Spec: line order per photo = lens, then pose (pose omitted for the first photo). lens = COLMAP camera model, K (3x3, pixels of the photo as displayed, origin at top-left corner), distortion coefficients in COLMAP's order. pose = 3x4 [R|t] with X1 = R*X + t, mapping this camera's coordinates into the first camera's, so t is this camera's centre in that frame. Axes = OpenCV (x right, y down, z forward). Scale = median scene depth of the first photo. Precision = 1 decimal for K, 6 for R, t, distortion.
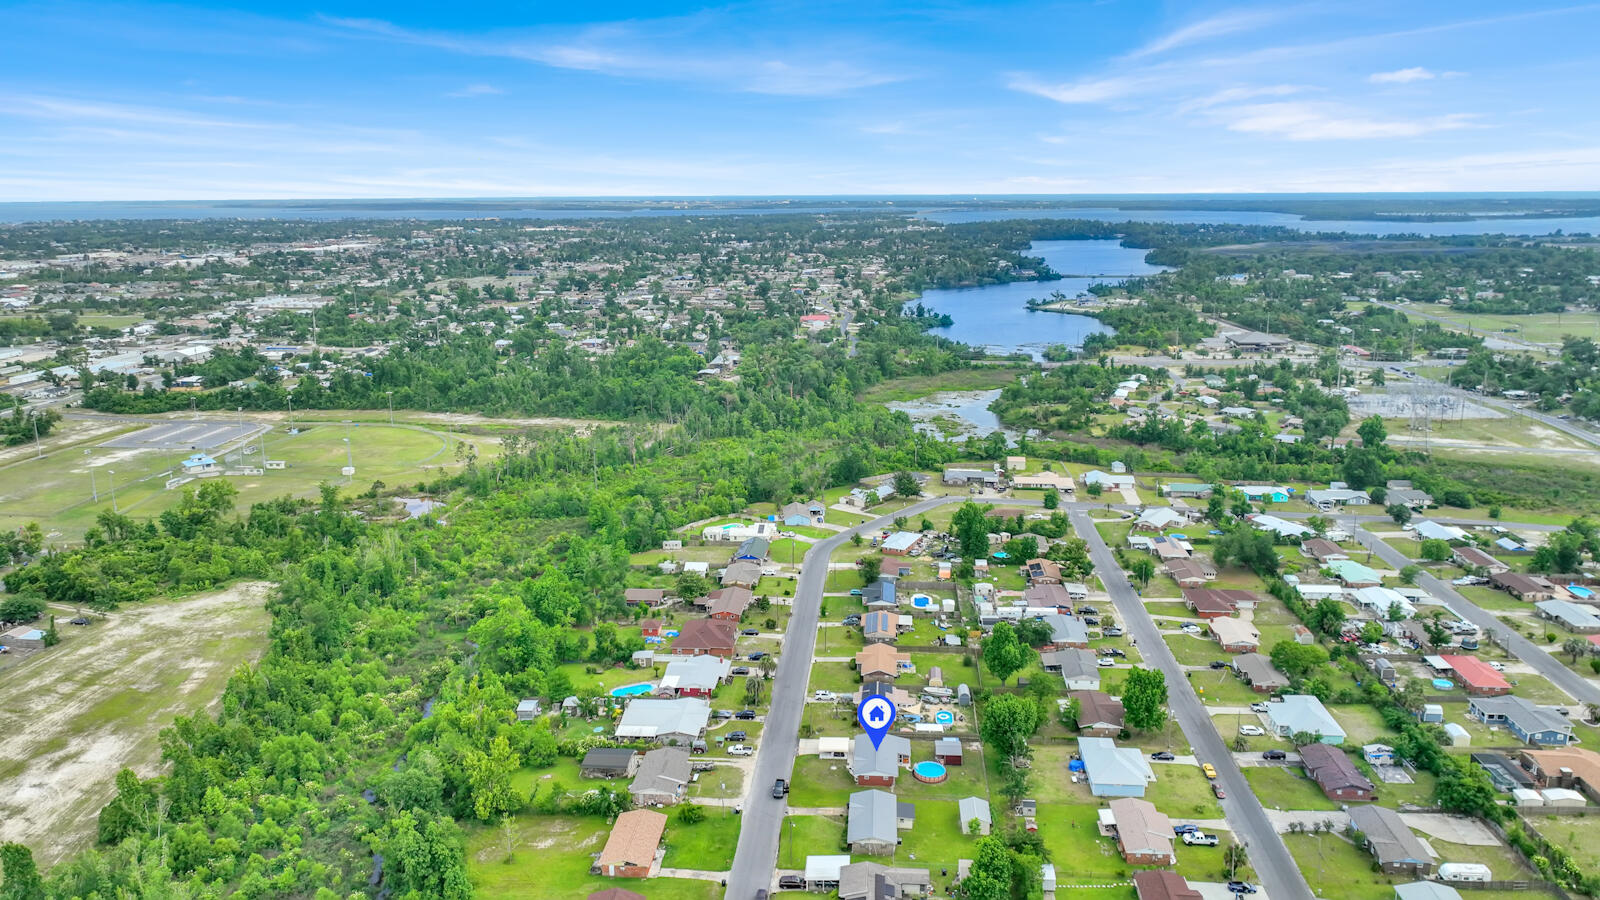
lens RADIAL K [[1116.8, 0, 800.0], [0, 1116.8, 450.0], [0, 0, 1]] dist [0.006354, -0.001040]
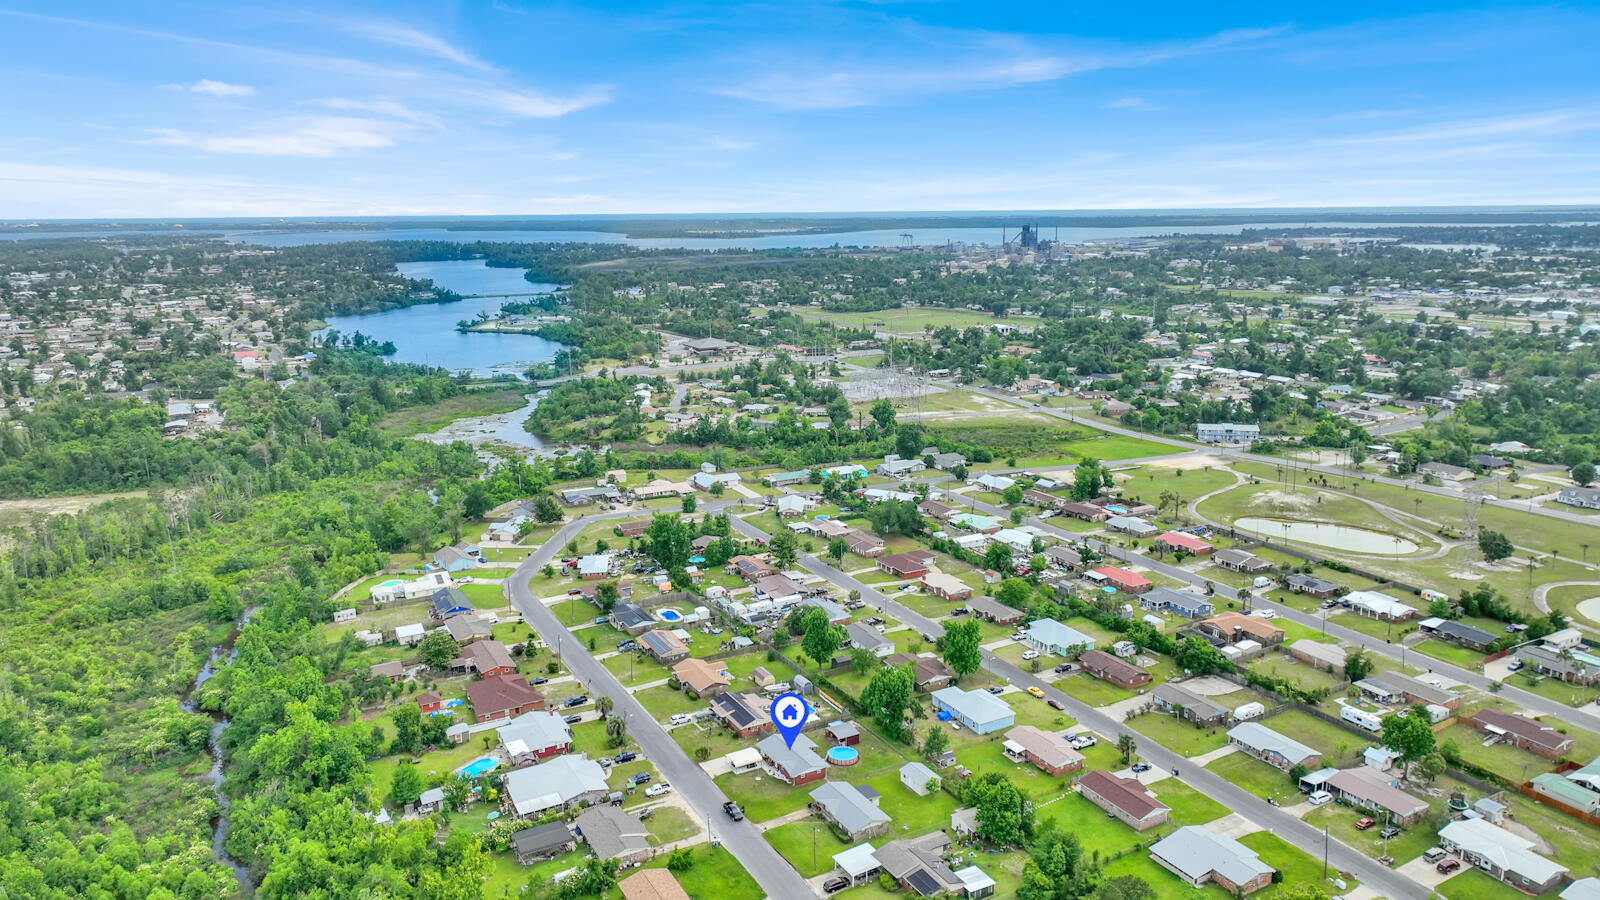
lens RADIAL K [[1116.8, 0, 800.0], [0, 1116.8, 450.0], [0, 0, 1]] dist [0.006354, -0.001040]
pose [[0.831954, -0.117528, 0.542254, -0.309922], [0.127147, 0.991685, 0.019862, -0.016074], [-0.540080, 0.052421, 0.839980, 0.083882]]
